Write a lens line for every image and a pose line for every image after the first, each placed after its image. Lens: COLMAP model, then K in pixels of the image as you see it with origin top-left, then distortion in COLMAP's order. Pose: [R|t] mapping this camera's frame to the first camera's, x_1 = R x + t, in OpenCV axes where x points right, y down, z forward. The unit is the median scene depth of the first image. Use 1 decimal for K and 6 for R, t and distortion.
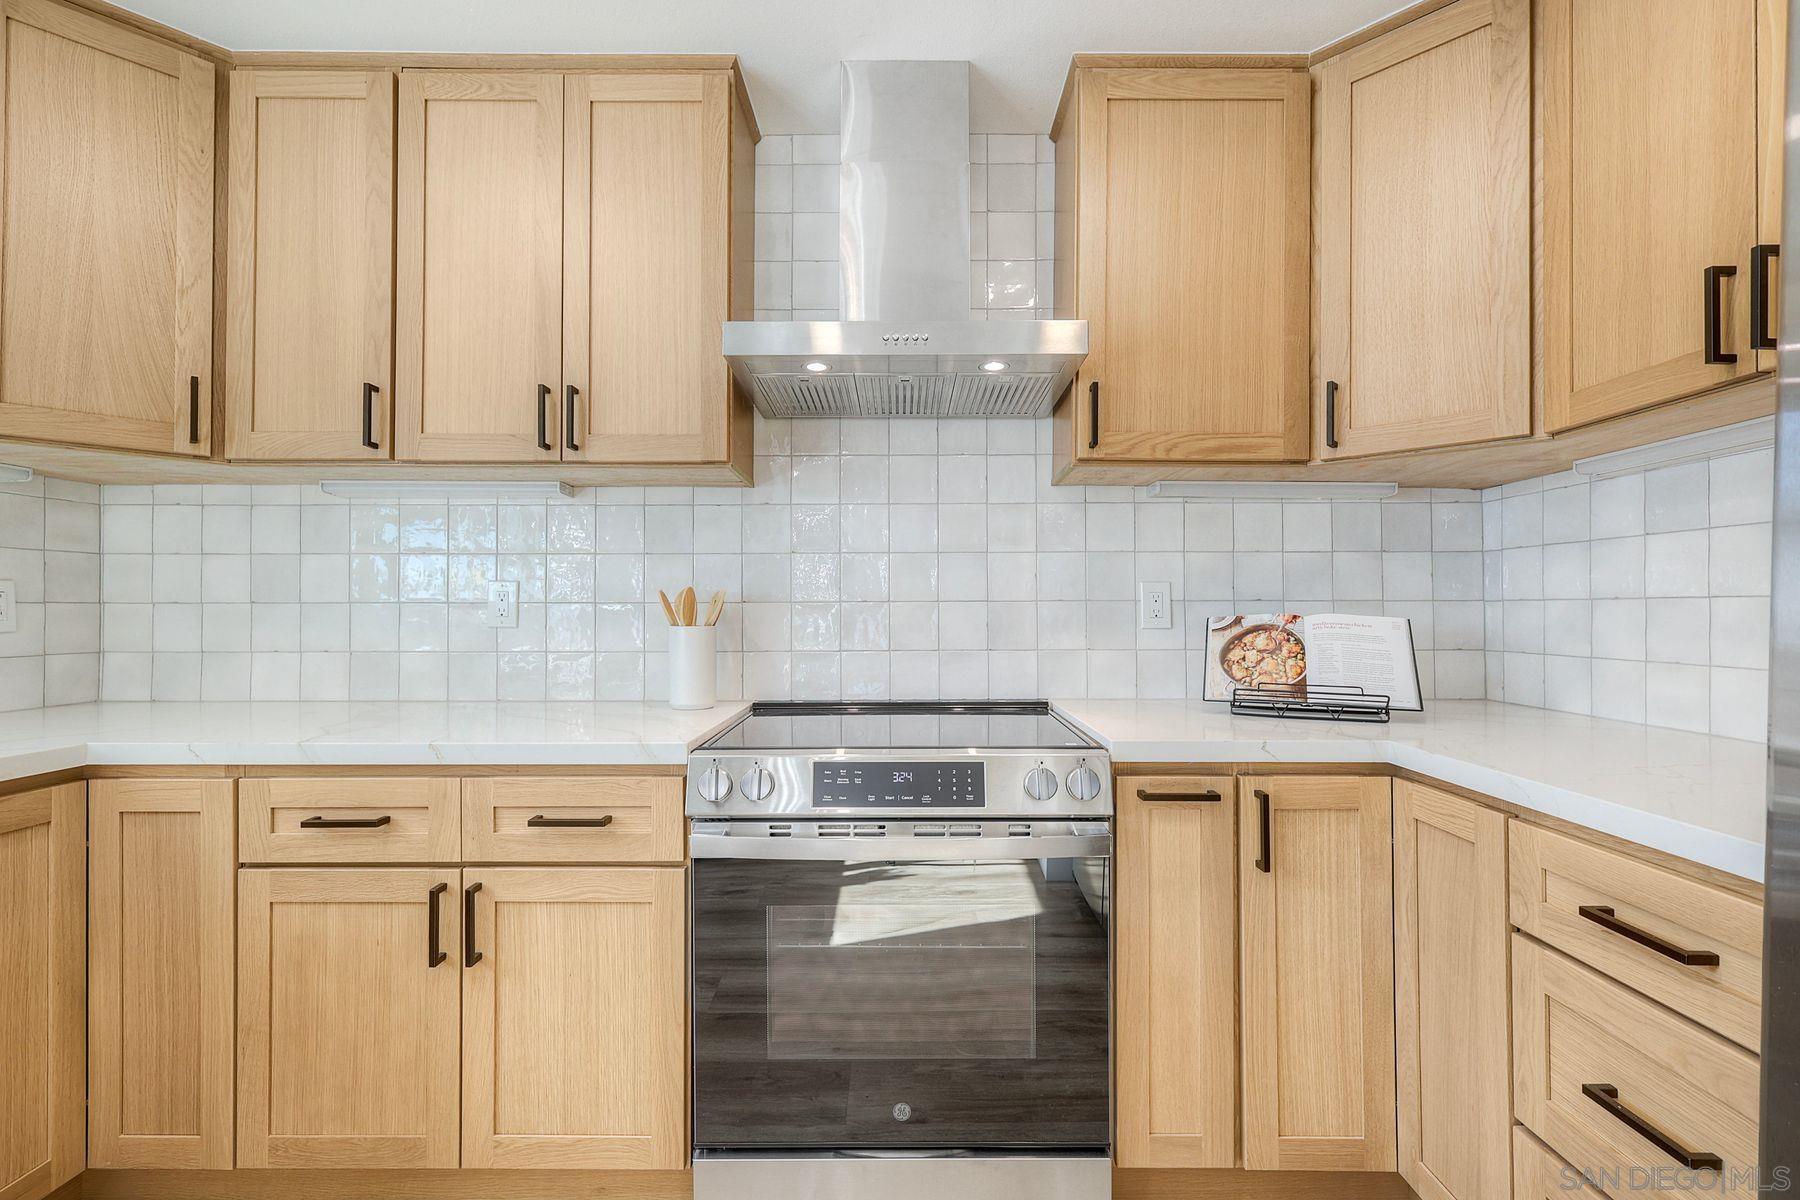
lens RADIAL K [[779.5, 0, 901.0], [0, 779.5, 606.6], [0, 0, 1]] dist [0.004334, 0.000417]
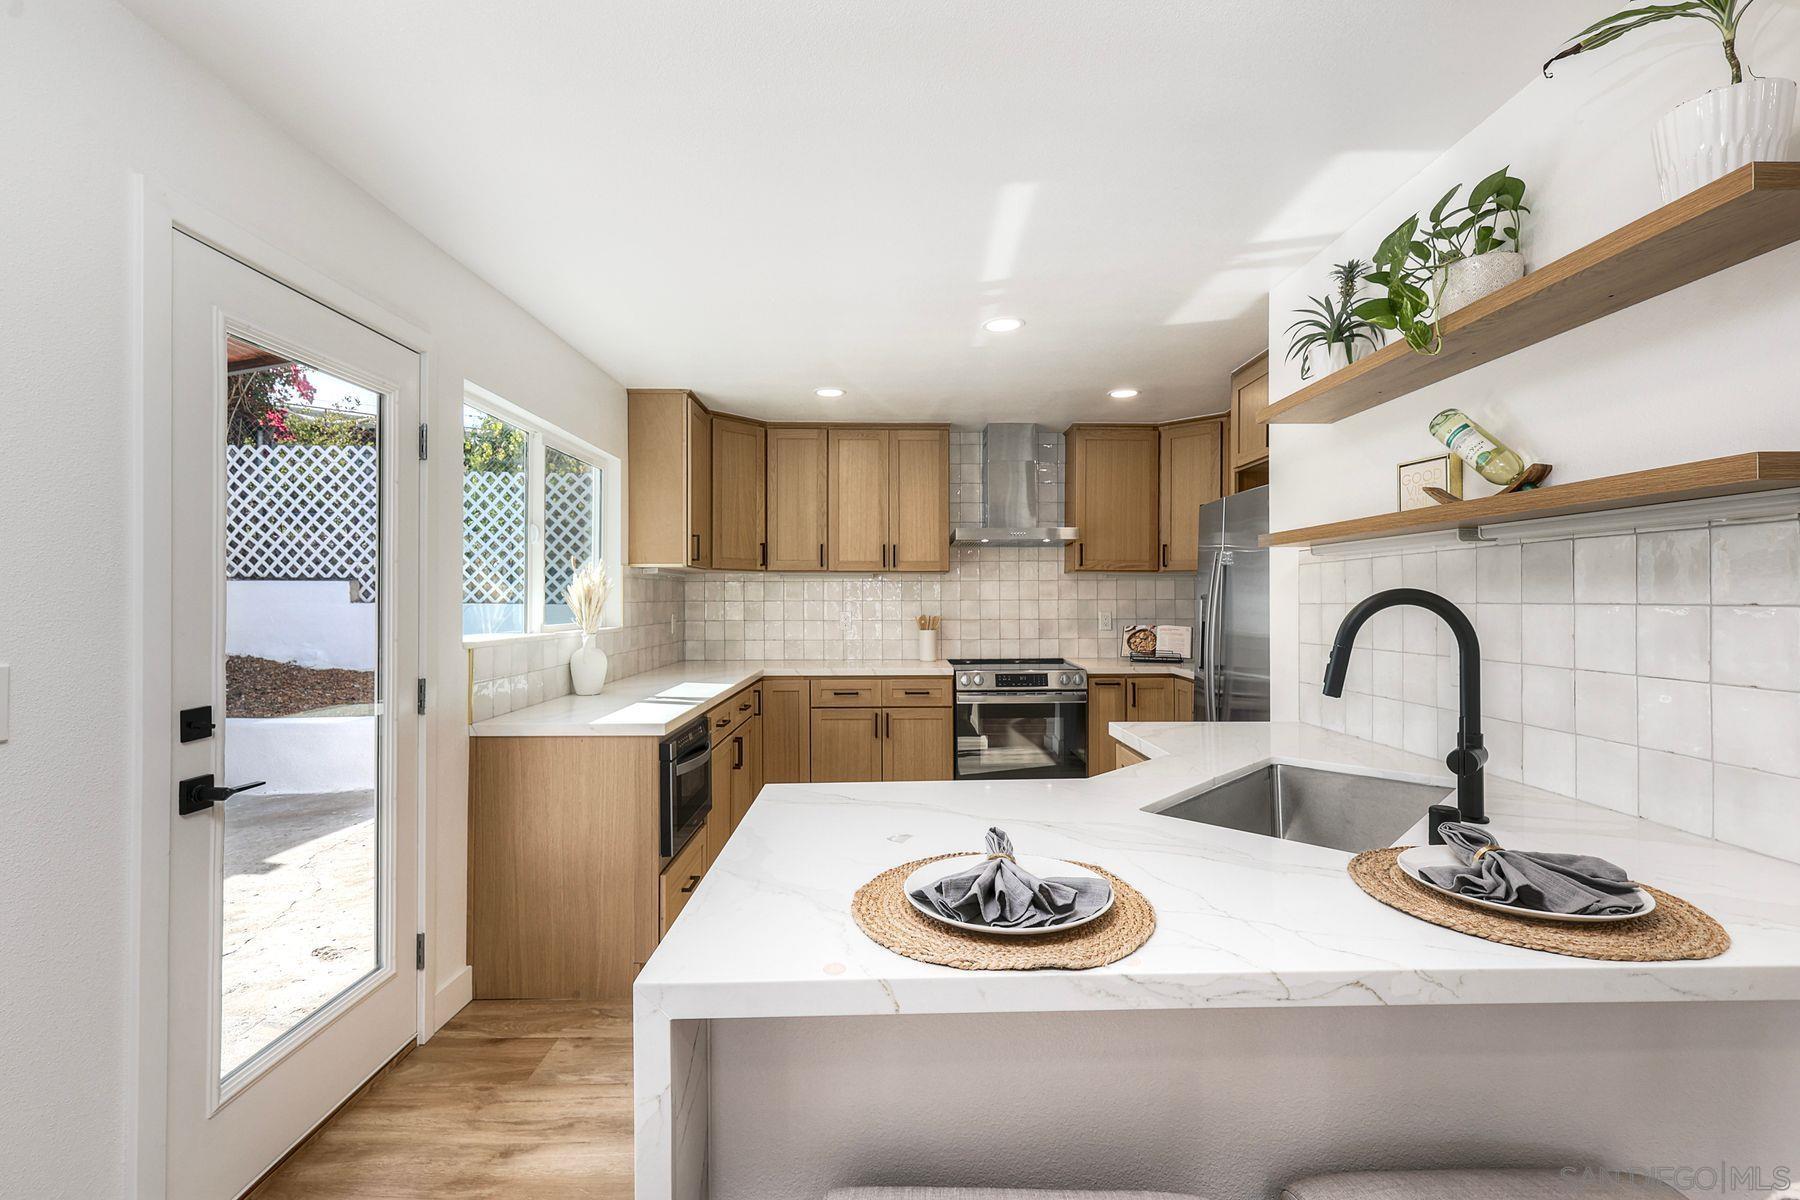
lens RADIAL K [[779.5, 0, 902.2], [0, 779.5, 597.1], [0, 0, 1]] dist [0.004334, 0.000417]
pose [[0.999714, -0.001045, 0.023884, -0.454655], [0.001041, 0.999999, 0.000200, -0.093531], [-0.023884, -0.000175, 0.999715, -1.755751]]
